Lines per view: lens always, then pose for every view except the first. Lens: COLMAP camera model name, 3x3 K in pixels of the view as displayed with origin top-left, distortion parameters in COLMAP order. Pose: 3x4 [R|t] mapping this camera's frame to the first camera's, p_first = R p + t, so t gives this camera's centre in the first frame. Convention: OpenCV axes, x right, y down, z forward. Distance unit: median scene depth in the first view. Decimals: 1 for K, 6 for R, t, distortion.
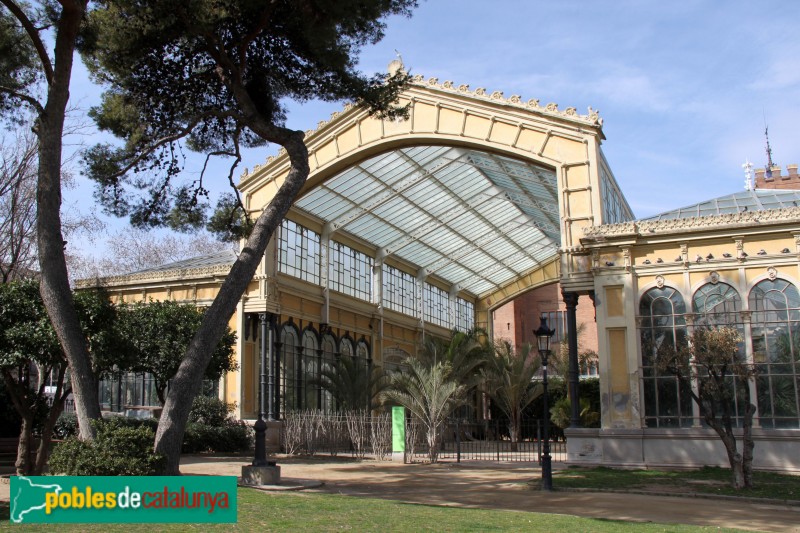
lens RADIAL K [[660.4, 0, 399.3], [0, 660.4, 246.7], [0, 0, 1]] dist [-0.148466, 0.129573]
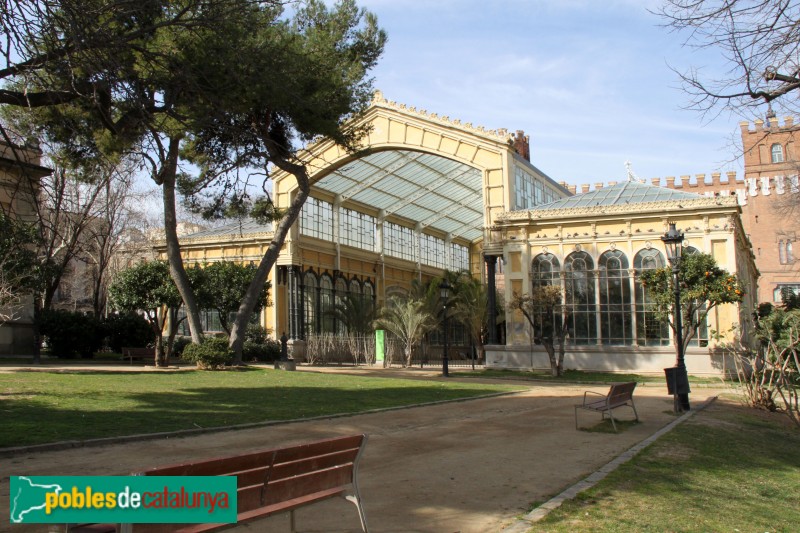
lens RADIAL K [[660.4, 0, 399.3], [0, 660.4, 246.7], [0, 0, 1]] dist [-0.148466, 0.129573]
pose [[0.998302, -0.005751, -0.057970, 0.117934], [0.011978, 0.994117, 0.107647, -0.095117], [0.057010, -0.108159, 0.992498, -0.419443]]
